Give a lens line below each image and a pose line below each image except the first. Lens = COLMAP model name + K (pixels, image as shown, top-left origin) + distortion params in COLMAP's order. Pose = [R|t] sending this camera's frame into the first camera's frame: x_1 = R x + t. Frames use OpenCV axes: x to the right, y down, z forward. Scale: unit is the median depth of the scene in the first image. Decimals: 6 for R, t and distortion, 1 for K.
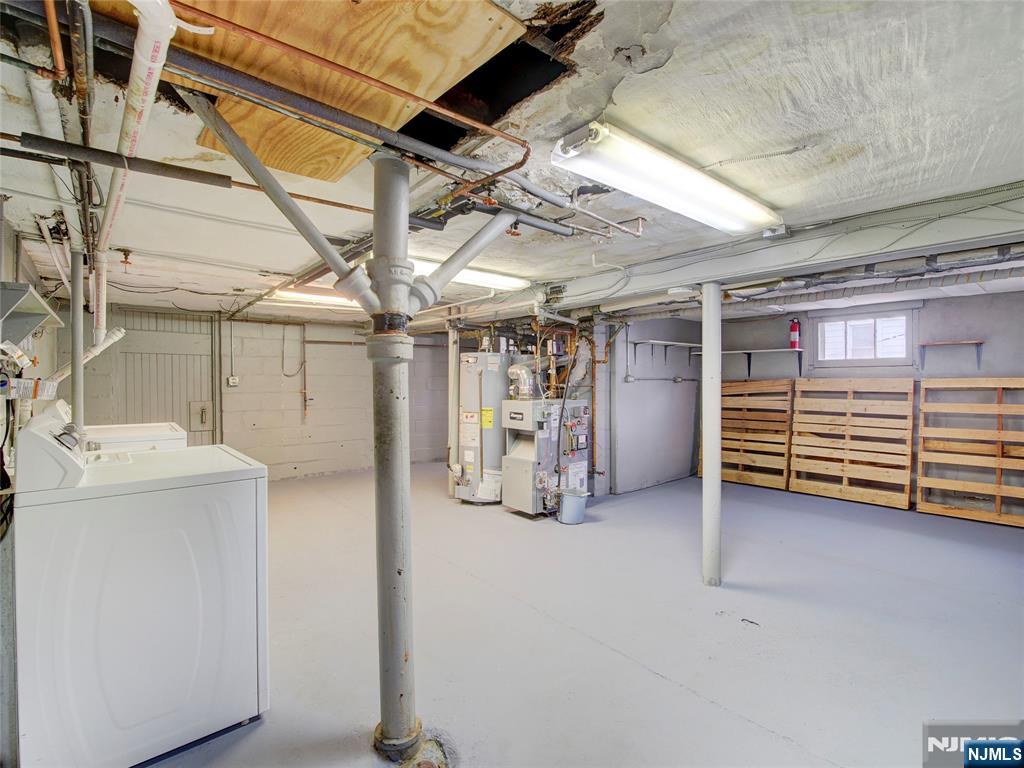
lens RADIAL K [[475.7, 0, 511.6], [0, 475.7, 381.6], [0, 0, 1]] dist [-0.016614, 0.000016]
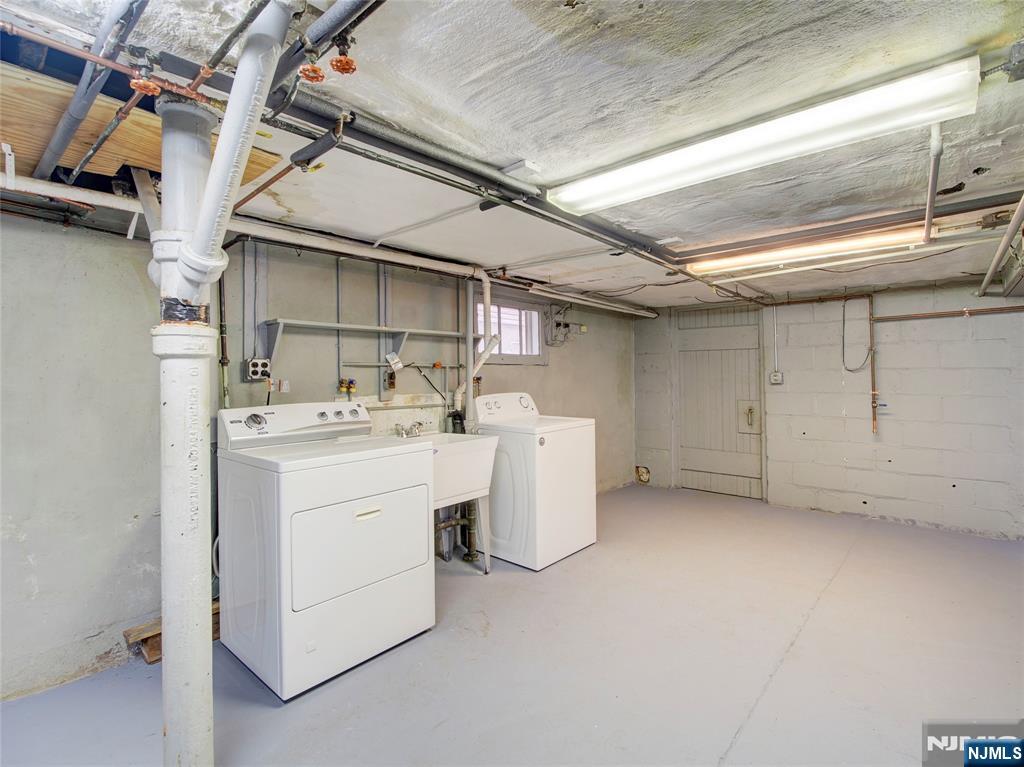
lens RADIAL K [[475.7, 0, 511.6], [0, 475.7, 381.1], [0, 0, 1]] dist [-0.016614, 0.000016]
pose [[0.129006, 0.016417, -0.991508, 0.168222], [0.005633, 0.999835, 0.017288, -0.011845], [0.991628, -0.007815, 0.128892, 0.402434]]
